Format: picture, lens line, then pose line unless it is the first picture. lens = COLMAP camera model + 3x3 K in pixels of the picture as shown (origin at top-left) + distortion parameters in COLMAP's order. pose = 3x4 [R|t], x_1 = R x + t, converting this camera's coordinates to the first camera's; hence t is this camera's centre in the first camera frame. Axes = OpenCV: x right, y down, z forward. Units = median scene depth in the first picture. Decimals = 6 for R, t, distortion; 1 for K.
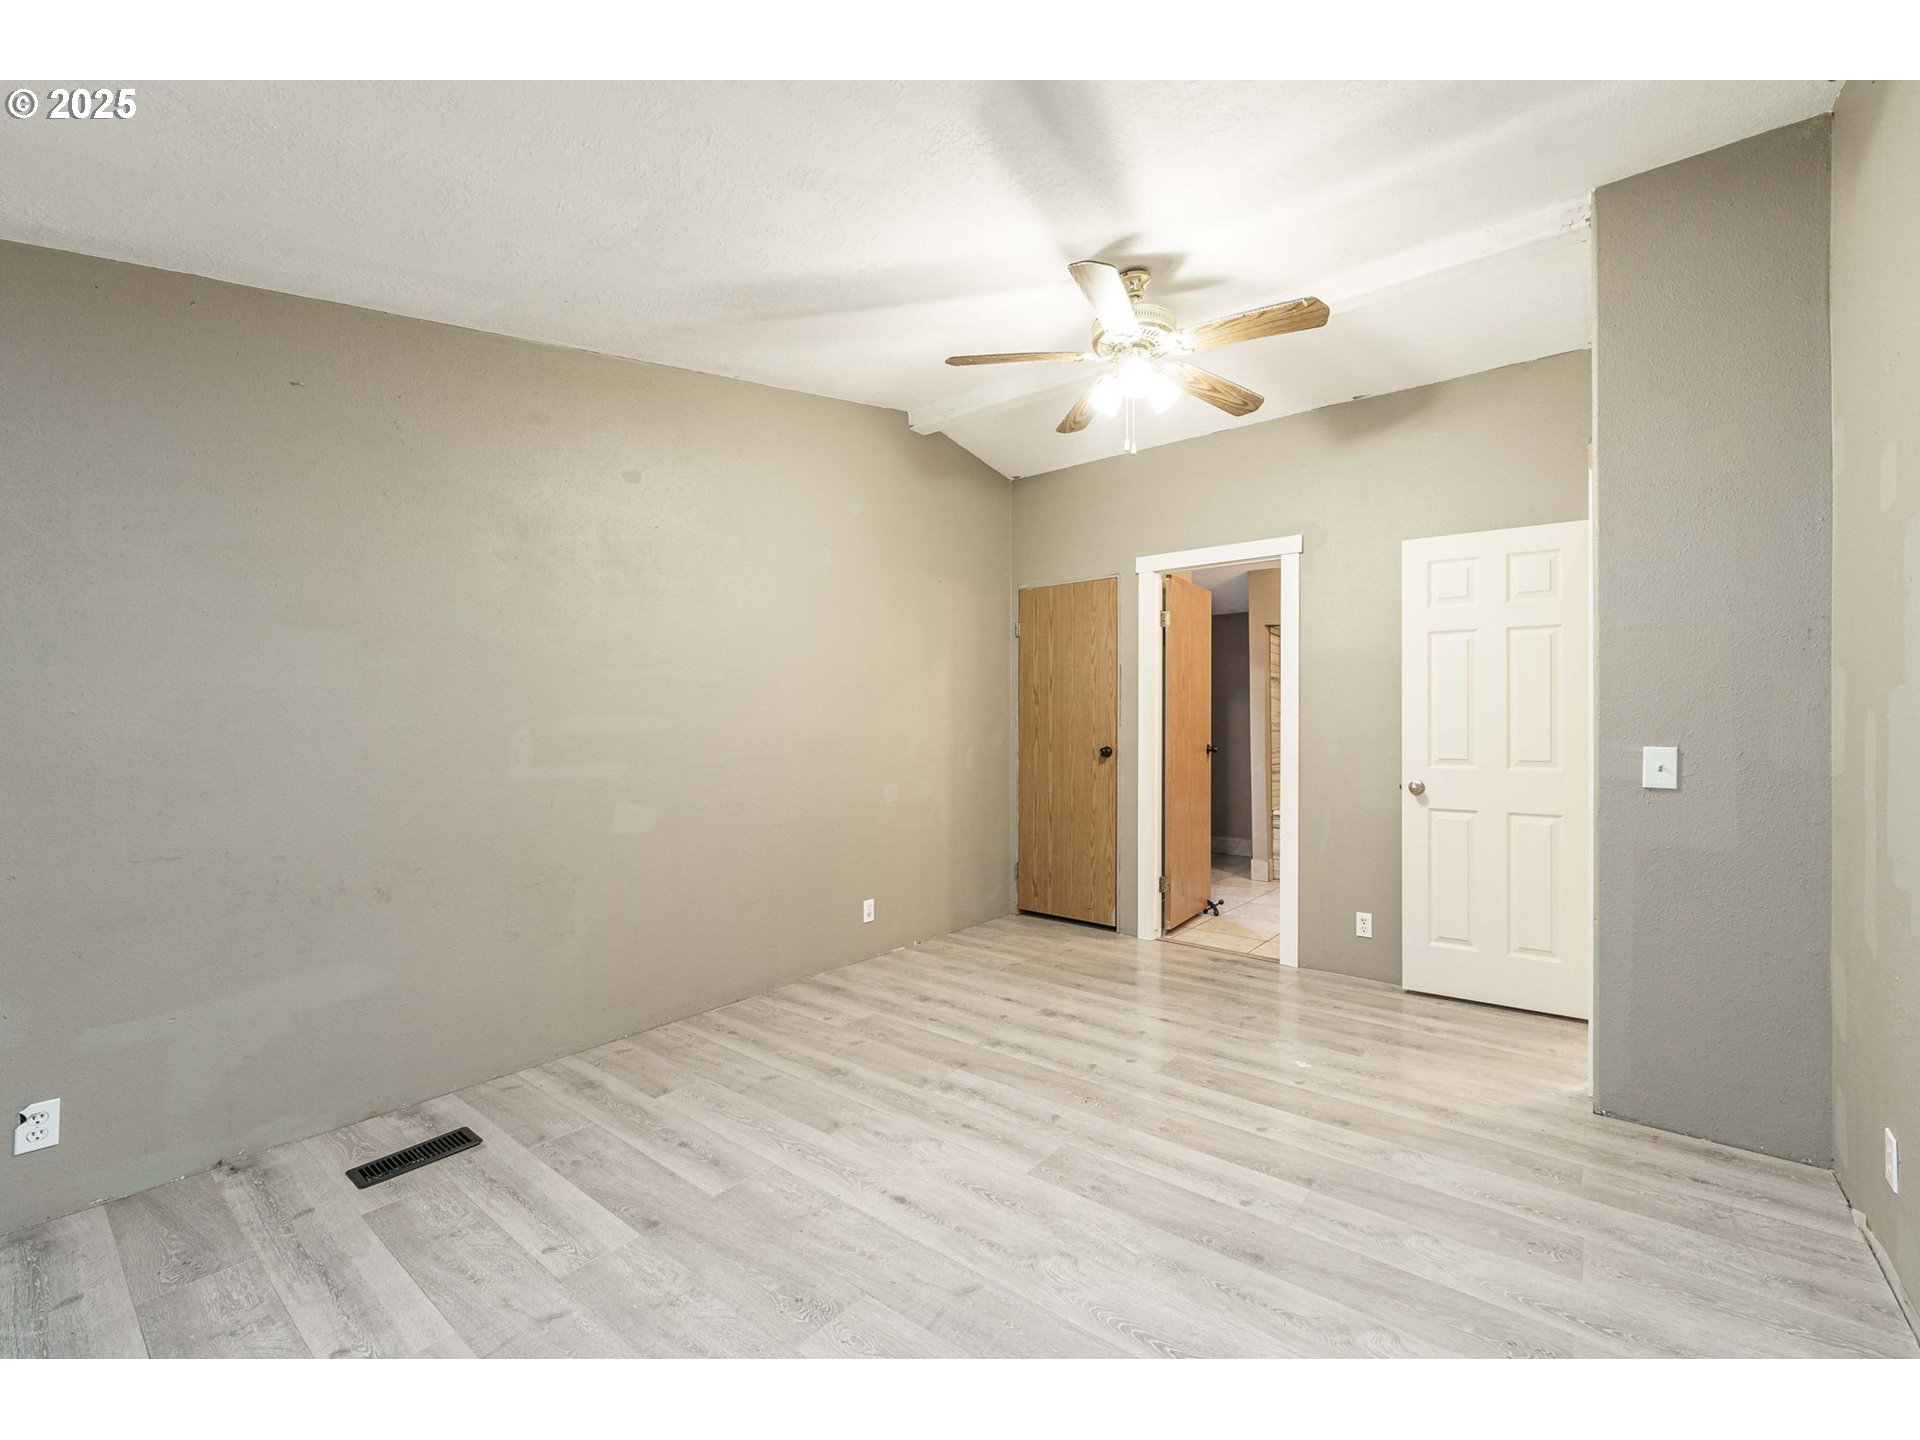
lens RADIAL K [[784.3, 0, 970.6], [0, 784.3, 719.3], [0, 0, 1]] dist [0.000146, -0.000141]
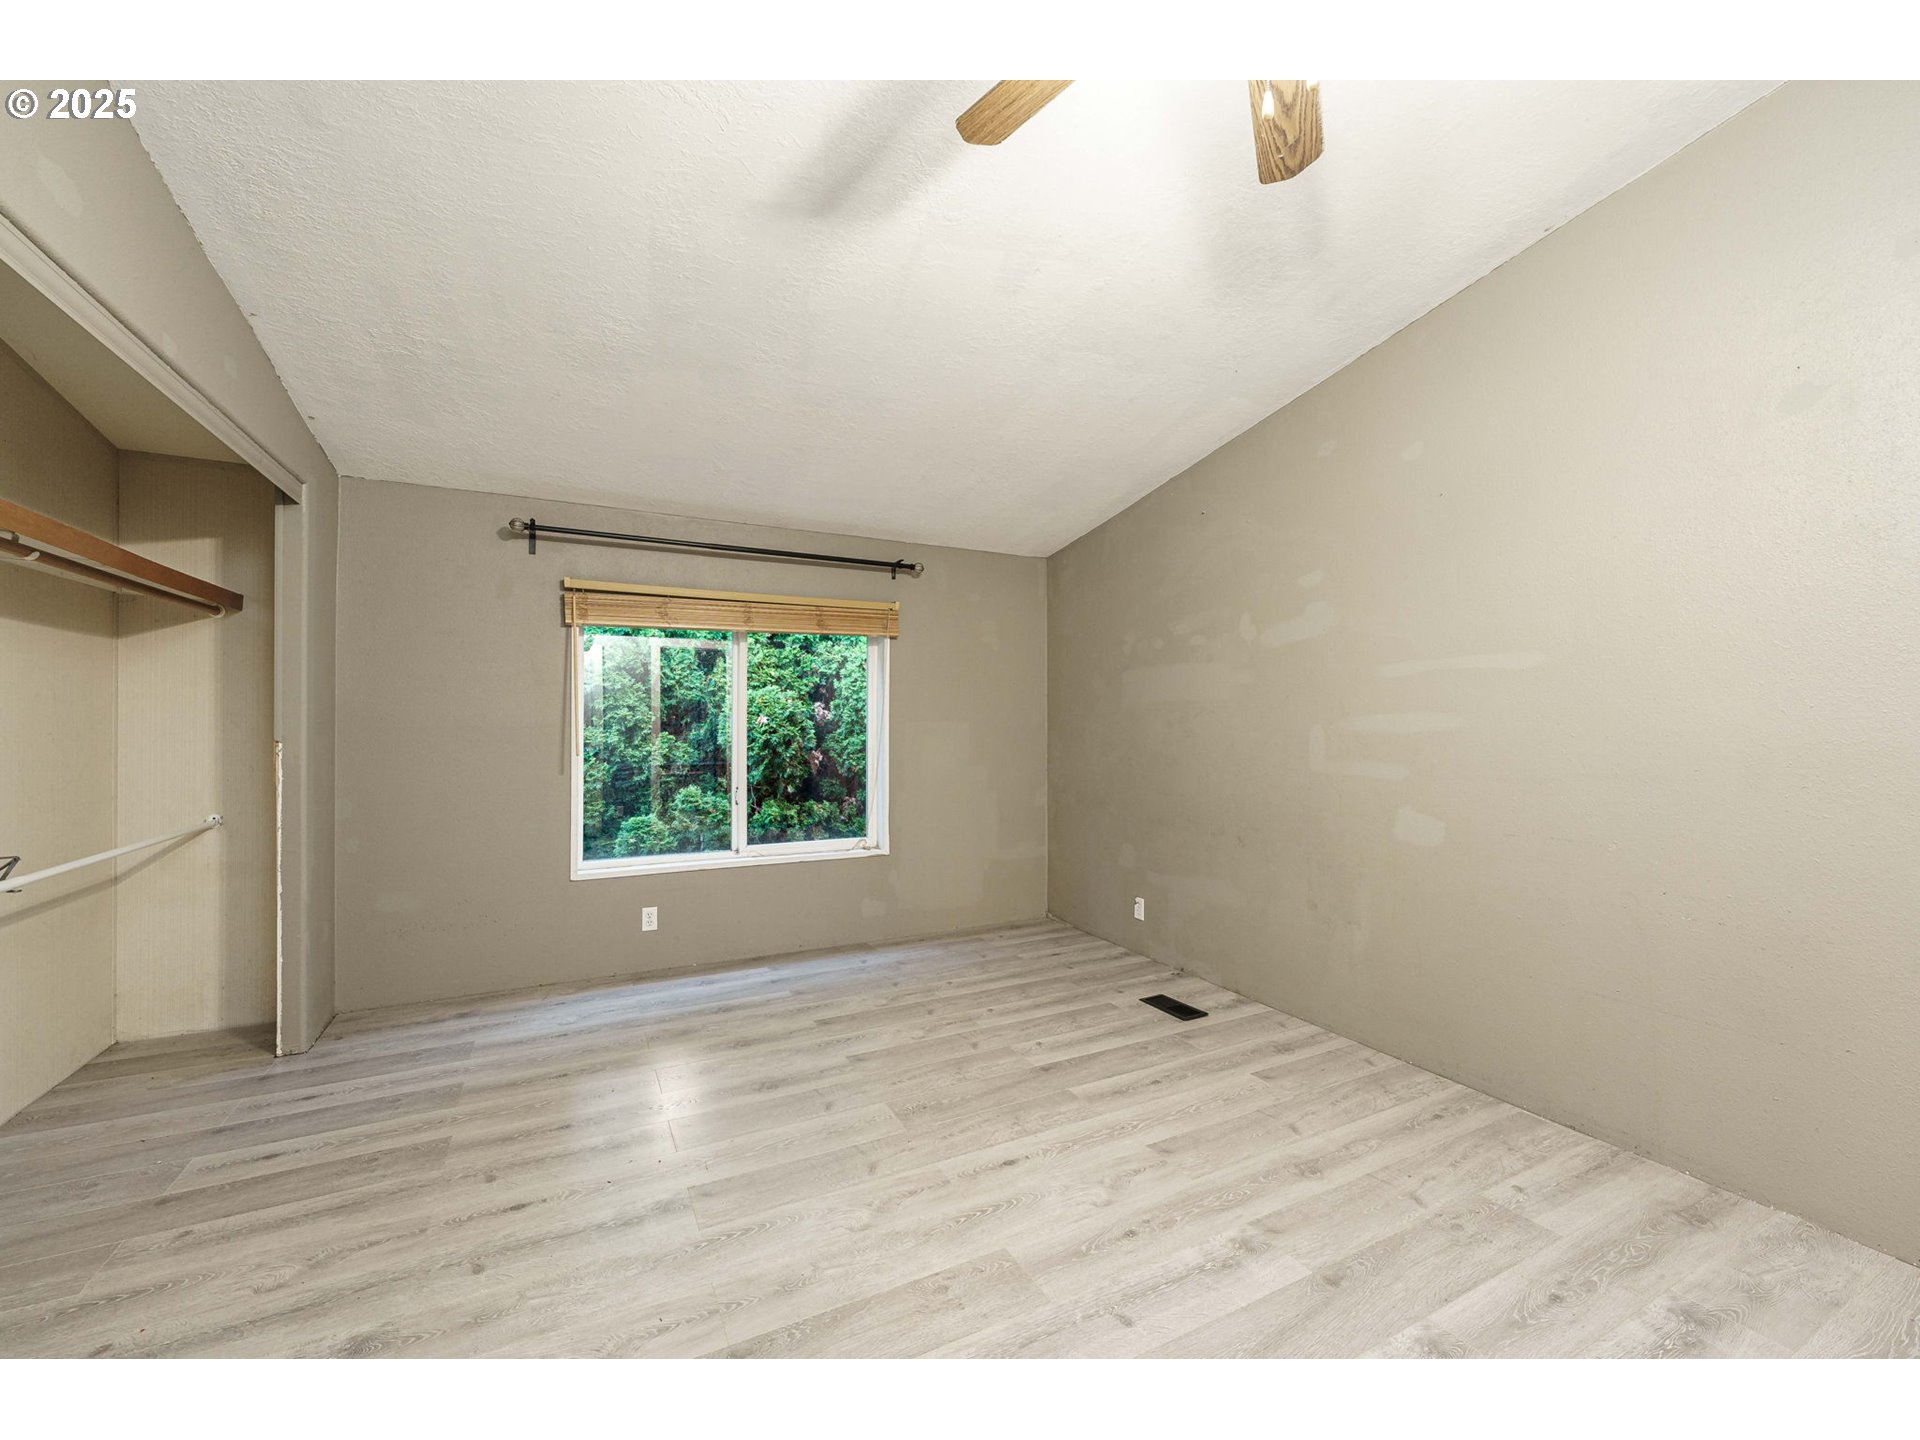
lens RADIAL K [[784.3, 0, 1004.5], [0, 784.3, 719.8], [0, 0, 1]] dist [0.000146, -0.000141]
pose [[-0.364563, -0.001837, -0.931177, 0.709100], [0.002939, 0.999991, -0.003123, 0.004461], [0.931174, -0.003876, -0.364554, 1.071896]]
